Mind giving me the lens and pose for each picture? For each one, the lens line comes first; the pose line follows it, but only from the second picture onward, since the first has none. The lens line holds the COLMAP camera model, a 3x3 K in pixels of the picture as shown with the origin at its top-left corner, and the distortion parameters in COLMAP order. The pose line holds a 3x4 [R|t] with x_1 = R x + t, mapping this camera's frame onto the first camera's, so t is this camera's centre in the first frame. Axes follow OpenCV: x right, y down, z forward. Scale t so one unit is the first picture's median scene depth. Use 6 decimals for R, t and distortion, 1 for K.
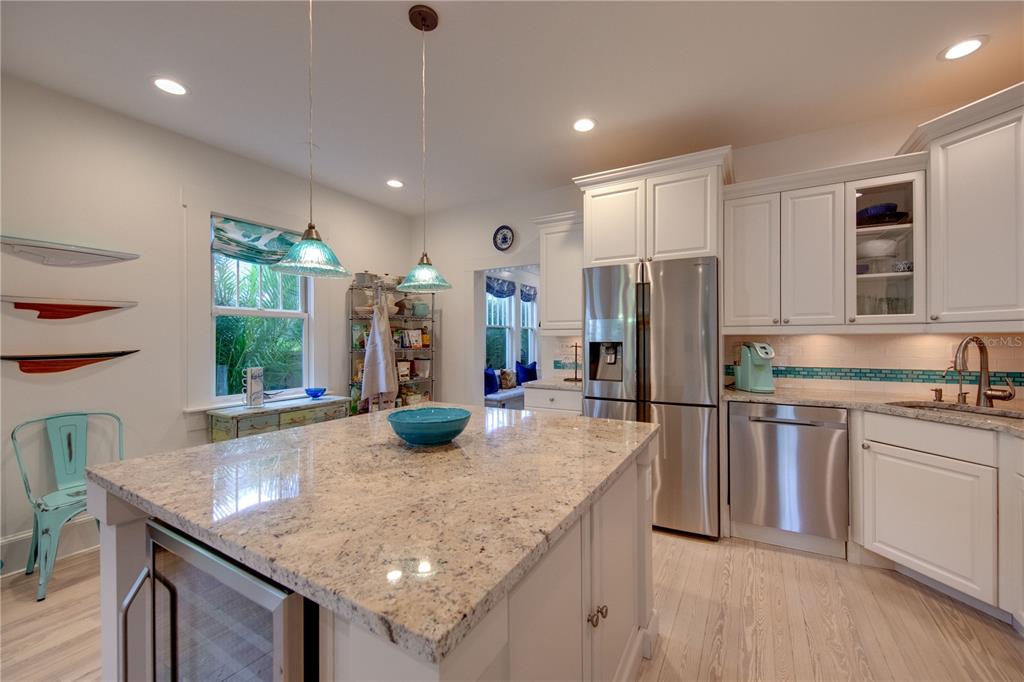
lens RADIAL K [[392.2, 0, 539.5], [0, 392.2, 339.3], [0, 0, 1]] dist [0.007175, -0.003513]
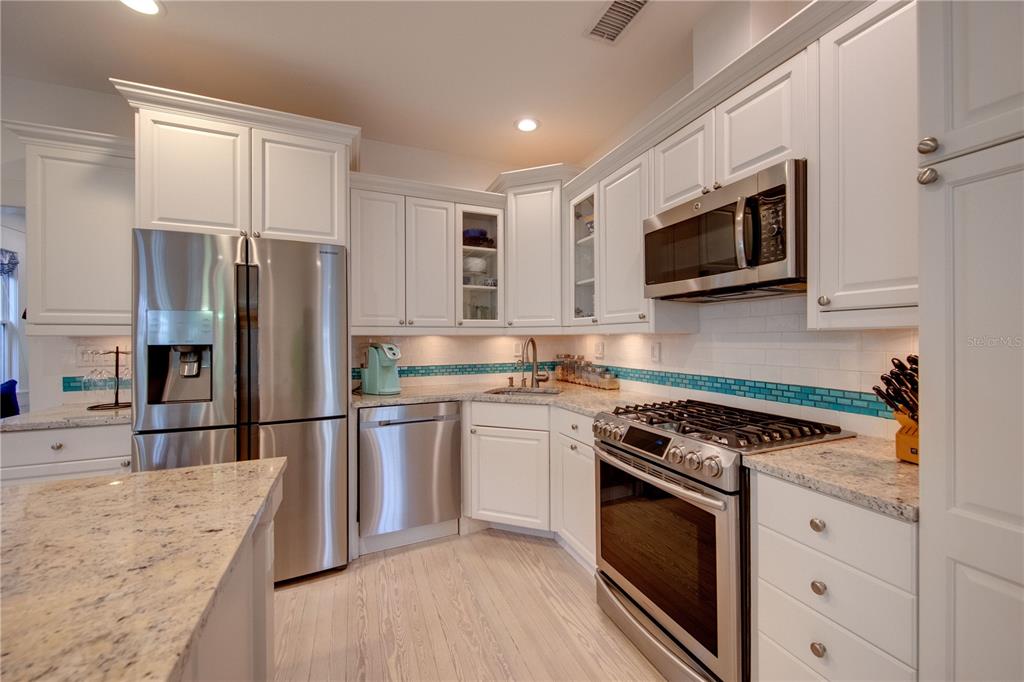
lens RADIAL K [[392.2, 0, 521.7], [0, 392.2, 337.7], [0, 0, 1]] dist [0.007175, -0.003513]
pose [[0.621117, 0.001092, 0.783717, 0.002948], [0.002441, 0.999991, -0.003328, -0.002052], [-0.783714, 0.003980, 0.621109, 0.133045]]
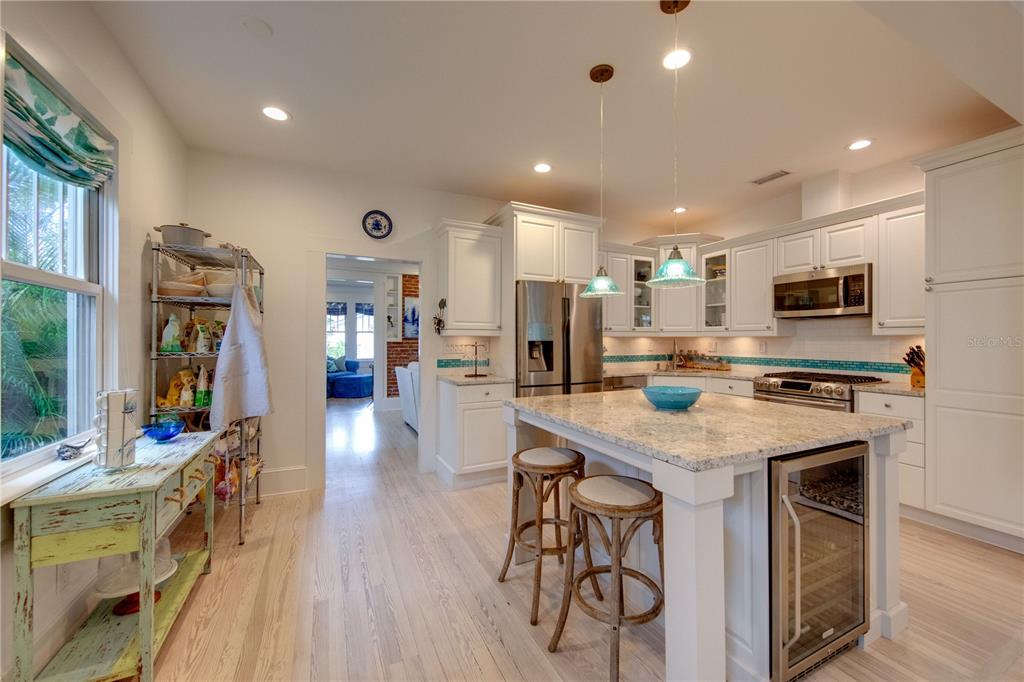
lens RADIAL K [[392.2, 0, 520.1], [0, 392.2, 336.7], [0, 0, 1]] dist [0.007175, -0.003513]
pose [[0.577932, 0.010748, 0.816014, -0.961589], [-0.003343, 0.999936, -0.010803, 0.007879], [-0.816078, 0.003516, 0.577931, 0.341070]]
